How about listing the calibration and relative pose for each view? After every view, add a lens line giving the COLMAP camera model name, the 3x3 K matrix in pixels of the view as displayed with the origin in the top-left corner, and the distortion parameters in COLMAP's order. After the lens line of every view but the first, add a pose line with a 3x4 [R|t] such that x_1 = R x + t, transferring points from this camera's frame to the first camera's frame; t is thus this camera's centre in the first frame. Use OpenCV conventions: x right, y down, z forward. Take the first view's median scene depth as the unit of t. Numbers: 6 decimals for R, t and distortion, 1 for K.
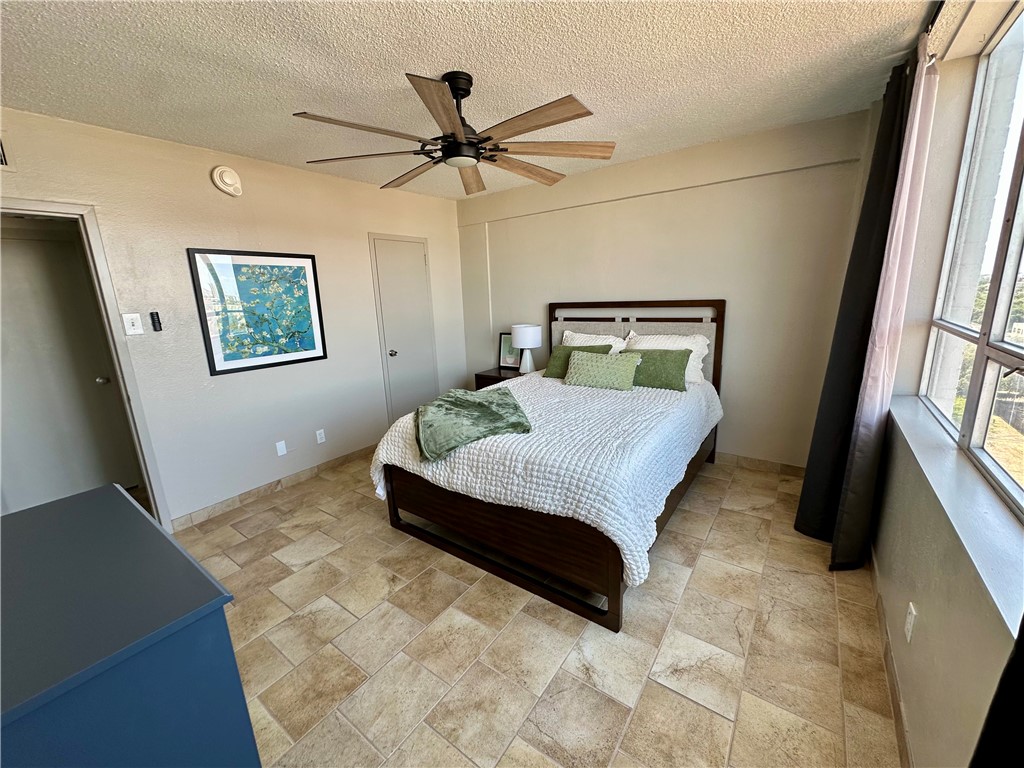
lens RADIAL K [[412.2, 0, 512.0], [0, 412.2, 384.0], [0, 0, 1]] dist [0.001314, 0.000064]
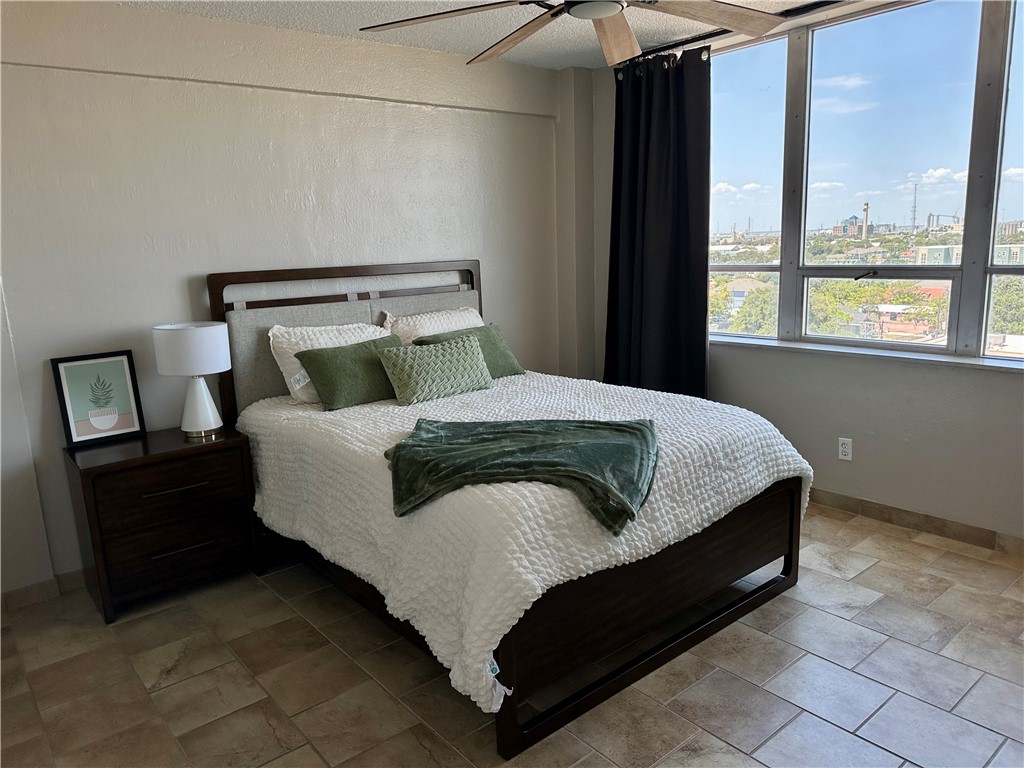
lens RADIAL K [[717.7, 0, 512.0], [0, 717.7, 384.0], [0, 0, 1]] dist [0.154455, -0.243888]
pose [[0.242683, -0.160017, 0.956817, -1.148778], [0.241442, 0.965230, 0.100186, -0.134147], [-0.939580, 0.206703, 0.272879, 0.837239]]
